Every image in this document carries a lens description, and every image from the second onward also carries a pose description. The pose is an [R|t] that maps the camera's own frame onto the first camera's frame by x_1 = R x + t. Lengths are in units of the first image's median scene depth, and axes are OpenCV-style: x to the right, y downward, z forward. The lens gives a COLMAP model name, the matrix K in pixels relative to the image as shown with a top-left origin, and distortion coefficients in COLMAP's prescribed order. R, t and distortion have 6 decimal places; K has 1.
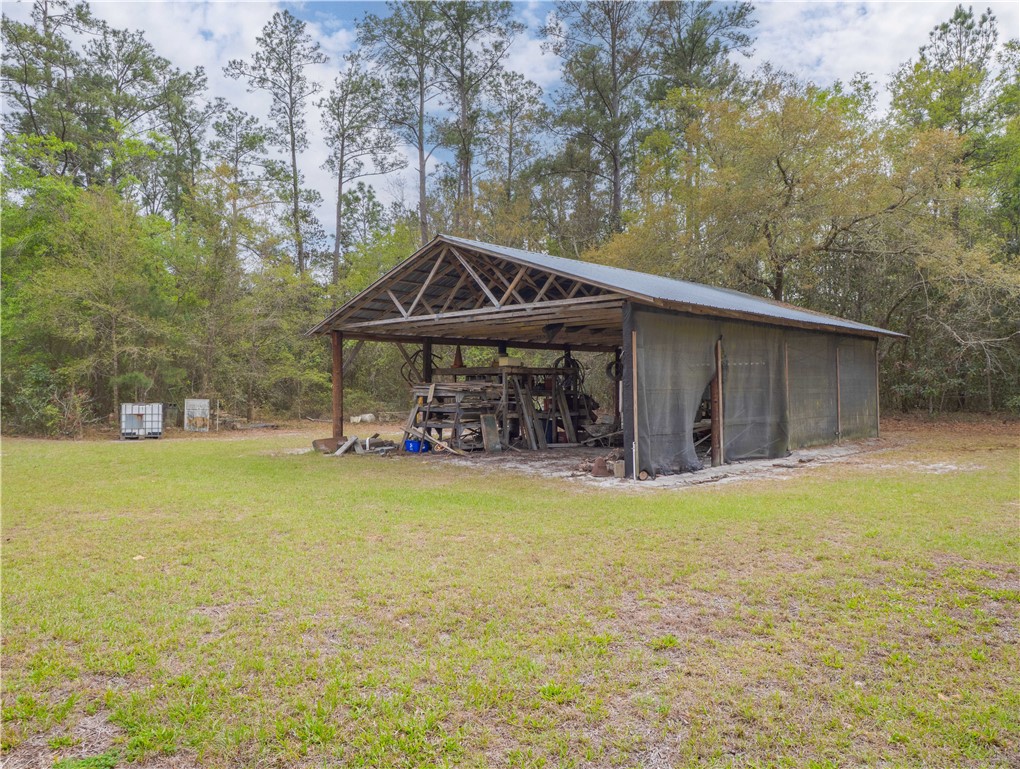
lens RADIAL K [[713.0, 0, 511.2], [0, 713.0, 384.8], [0, 0, 1]] dist [0.010899, 0.000556]
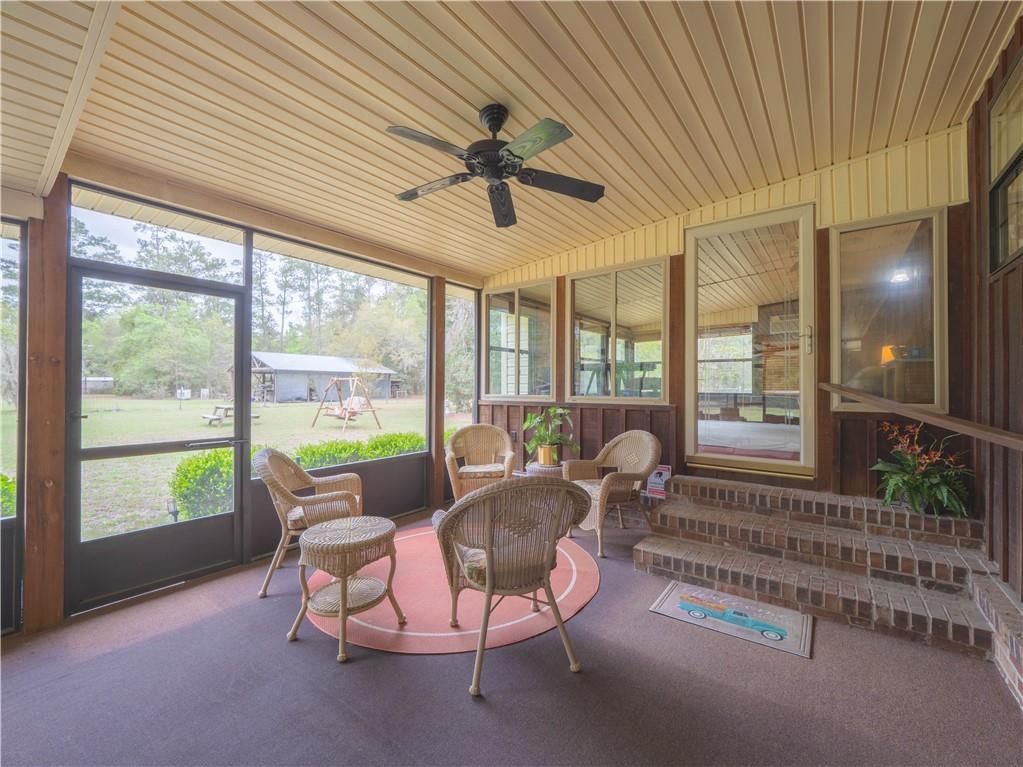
lens RADIAL K [[418.7, 0, 509.3], [0, 418.7, 380.9], [0, 0, 1]] dist [-0.001111, -0.000068]
pose [[0.991953, 0.008665, 0.126314, 0.669171], [-0.006855, 0.999868, -0.014758, 0.002800], [-0.126425, 0.013773, 0.991881, -1.021405]]
